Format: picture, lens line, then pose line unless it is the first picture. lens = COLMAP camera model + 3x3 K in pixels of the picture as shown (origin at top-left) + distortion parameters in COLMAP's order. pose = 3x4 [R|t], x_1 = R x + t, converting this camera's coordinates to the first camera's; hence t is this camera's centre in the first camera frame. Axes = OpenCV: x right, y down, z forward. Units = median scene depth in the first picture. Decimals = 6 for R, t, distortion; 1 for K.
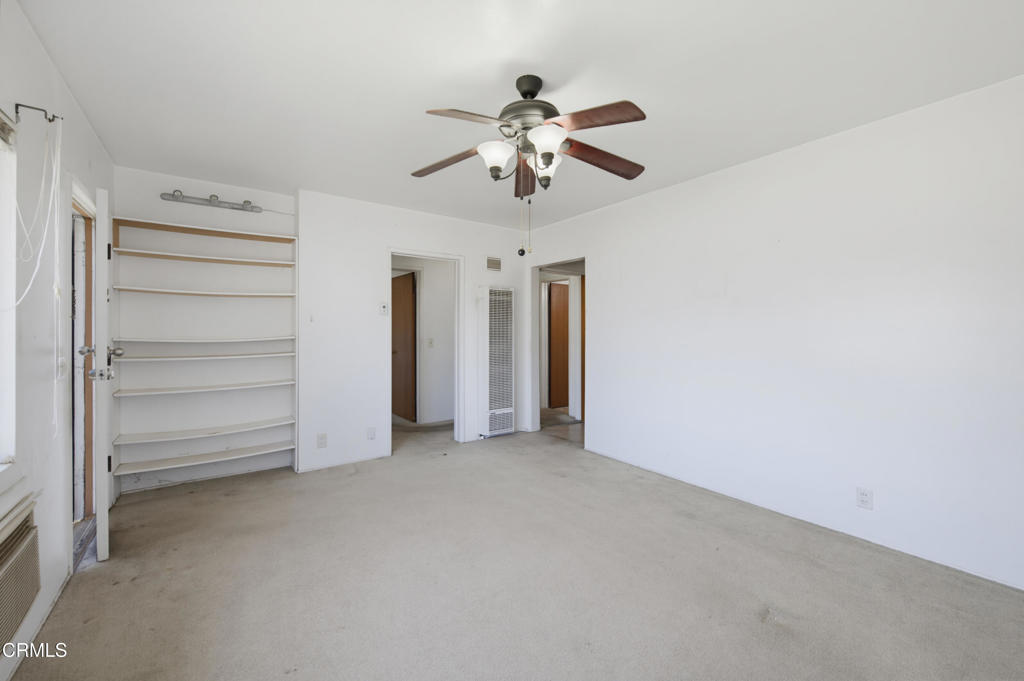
lens RADIAL K [[410.2, 0, 516.6], [0, 410.2, 335.0], [0, 0, 1]] dist [0.000234, -0.000173]
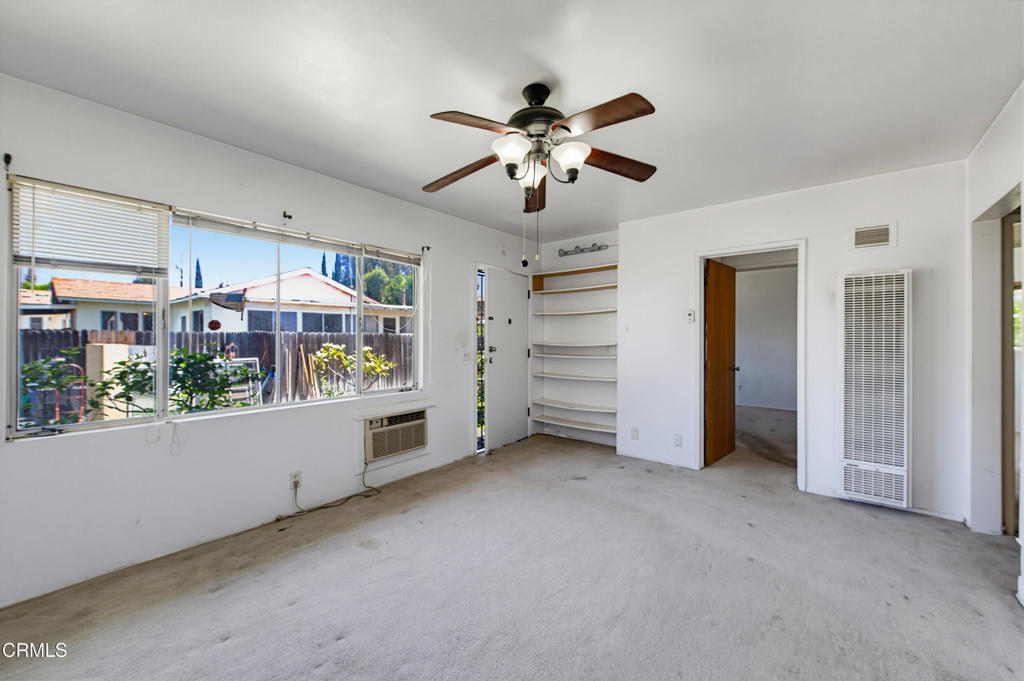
lens RADIAL K [[410.2, 0, 516.6], [0, 410.2, 335.0], [0, 0, 1]] dist [0.000234, -0.000173]
pose [[0.244155, -0.007123, -0.969710, 0.511369], [-0.013941, 0.999844, -0.010855, -0.003785], [0.969636, 0.016170, 0.244018, 0.356206]]
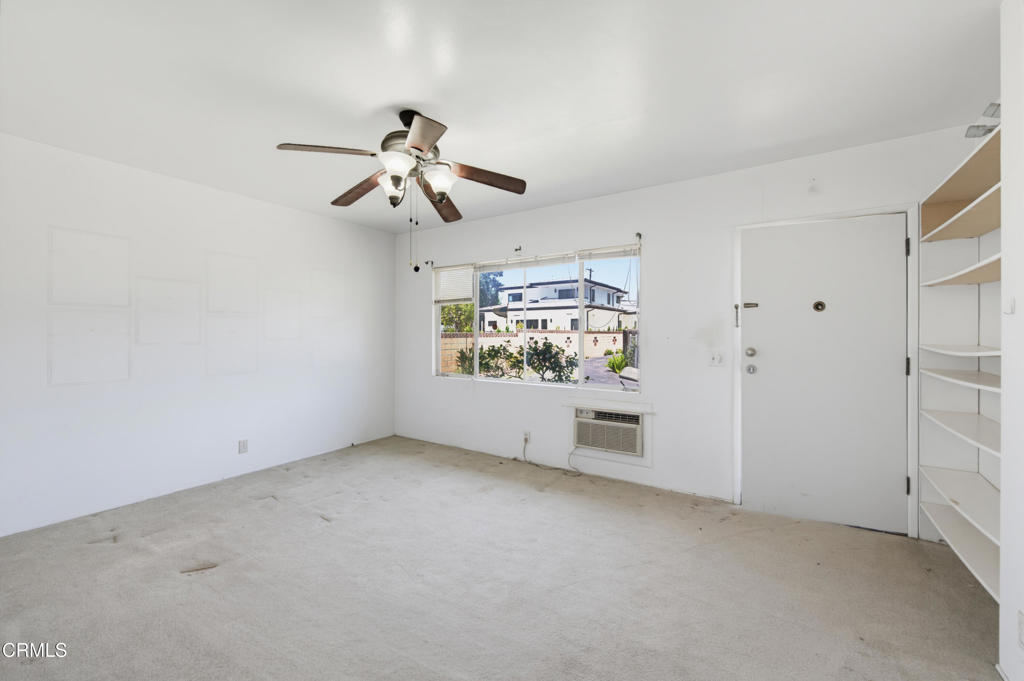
lens RADIAL K [[410.2, 0, 516.6], [0, 410.2, 335.0], [0, 0, 1]] dist [0.000234, -0.000173]
pose [[-0.946513, -0.000554, -0.322666, 0.062710], [-0.005368, 0.999887, 0.014031, -0.014455], [0.322622, 0.015012, -0.946409, 1.091671]]
